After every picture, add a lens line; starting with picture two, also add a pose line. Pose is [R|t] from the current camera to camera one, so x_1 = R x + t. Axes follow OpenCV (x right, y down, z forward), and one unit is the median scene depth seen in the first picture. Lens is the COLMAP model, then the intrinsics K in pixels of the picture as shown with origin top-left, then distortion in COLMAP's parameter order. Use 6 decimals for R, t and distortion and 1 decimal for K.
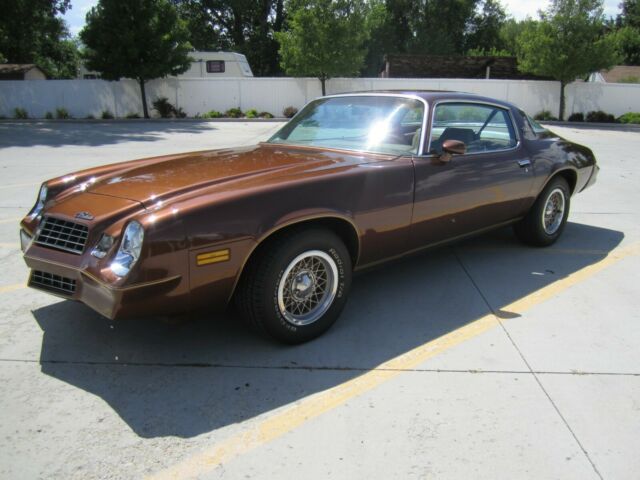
lens RADIAL K [[532.5, 0, 316.4], [0, 532.5, 243.1], [0, 0, 1]] dist [-0.064172, 0.027977]
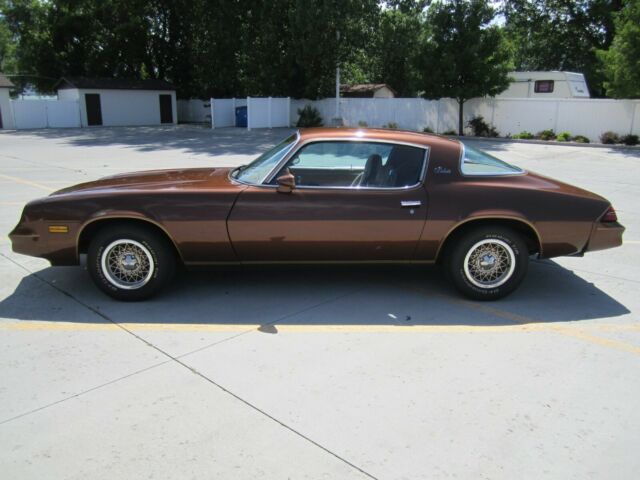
lens RADIAL K [[532.5, 0, 319.8], [0, 532.5, 242.3], [0, 0, 1]] dist [-0.064172, 0.027977]
pose [[0.762860, 0.165227, -0.625095, 0.160006], [-0.182630, 0.982492, 0.036815, -0.015675], [0.620234, 0.086076, 0.779680, 0.022879]]
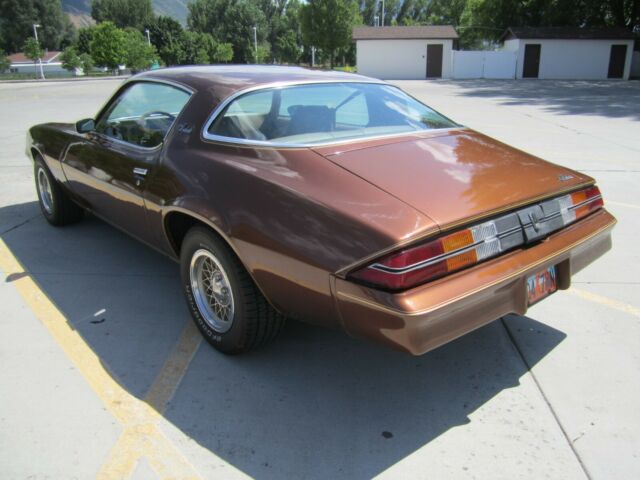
lens RADIAL K [[532.5, 0, 320.4], [0, 532.5, 236.0], [0, 0, 1]] dist [-0.064172, 0.027977]
pose [[-0.014257, 0.314206, -0.949248, 0.191677], [-0.263994, 0.914476, 0.306661, -0.062319], [0.964419, 0.254967, 0.069911, 0.214415]]
